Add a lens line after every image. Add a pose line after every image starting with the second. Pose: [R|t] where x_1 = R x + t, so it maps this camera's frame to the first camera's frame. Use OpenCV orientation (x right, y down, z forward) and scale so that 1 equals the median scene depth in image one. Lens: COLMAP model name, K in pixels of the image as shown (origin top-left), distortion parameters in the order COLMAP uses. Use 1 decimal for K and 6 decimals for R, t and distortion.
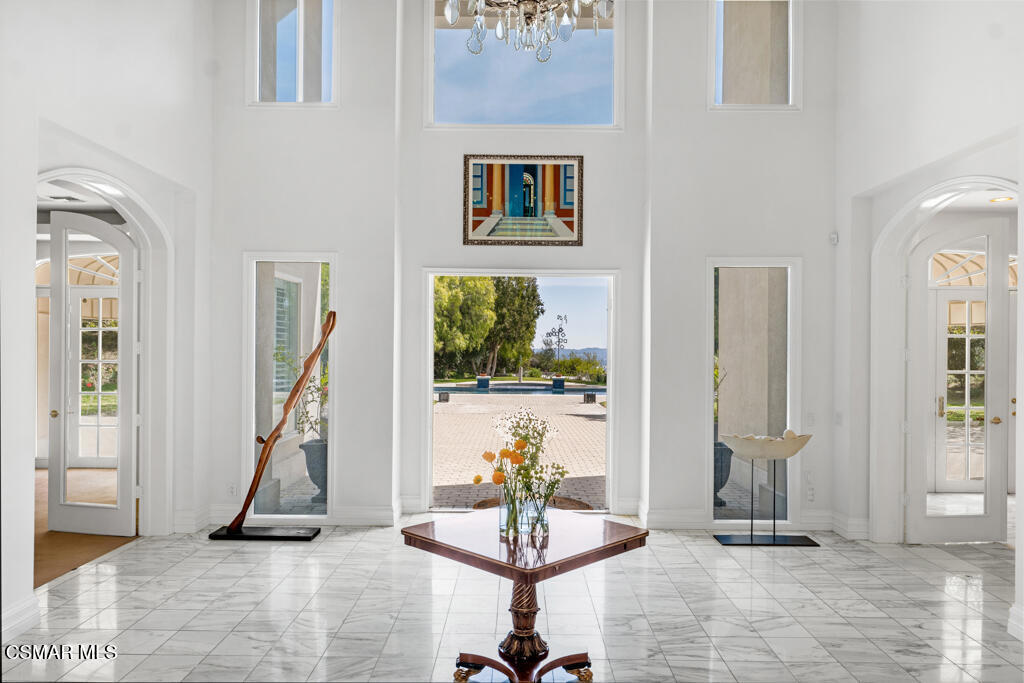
lens RADIAL K [[565.2, 0, 512.0], [0, 565.2, 341.5], [0, 0, 1]] dist [0.000206, -0.000060]
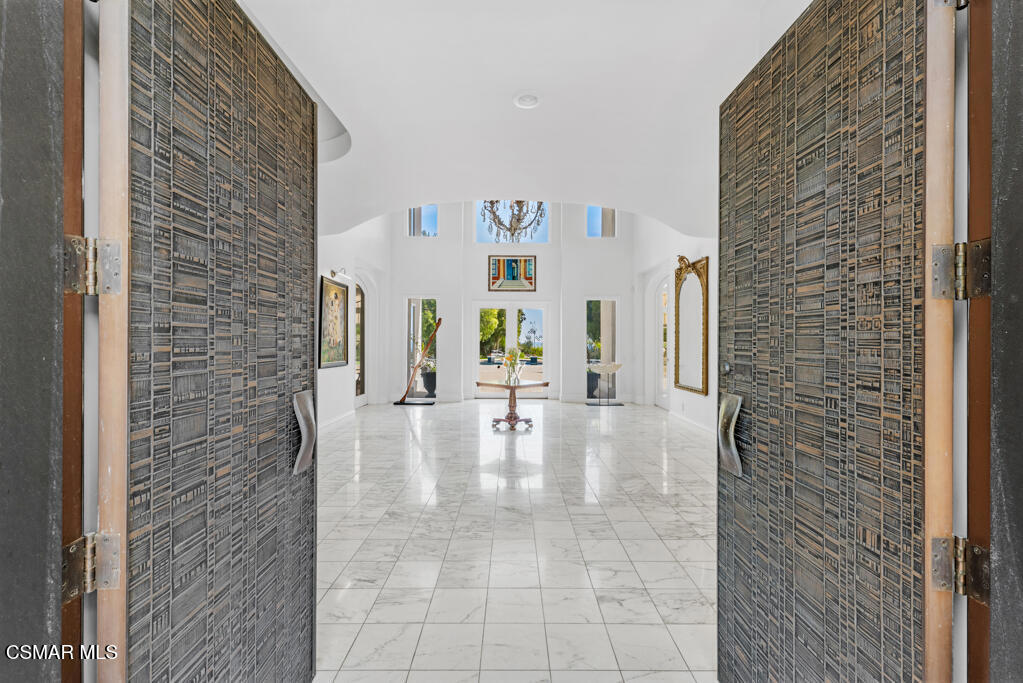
lens RADIAL K [[458.3, 0, 511.5], [0, 458.3, 341.5], [0, 0, 1]] dist [0.004761, 0.000147]
pose [[0.999922, -0.006130, 0.010879, -0.007209], [0.006210, 0.999953, -0.007403, 0.066122], [-0.010833, 0.007470, 0.999913, -1.027555]]
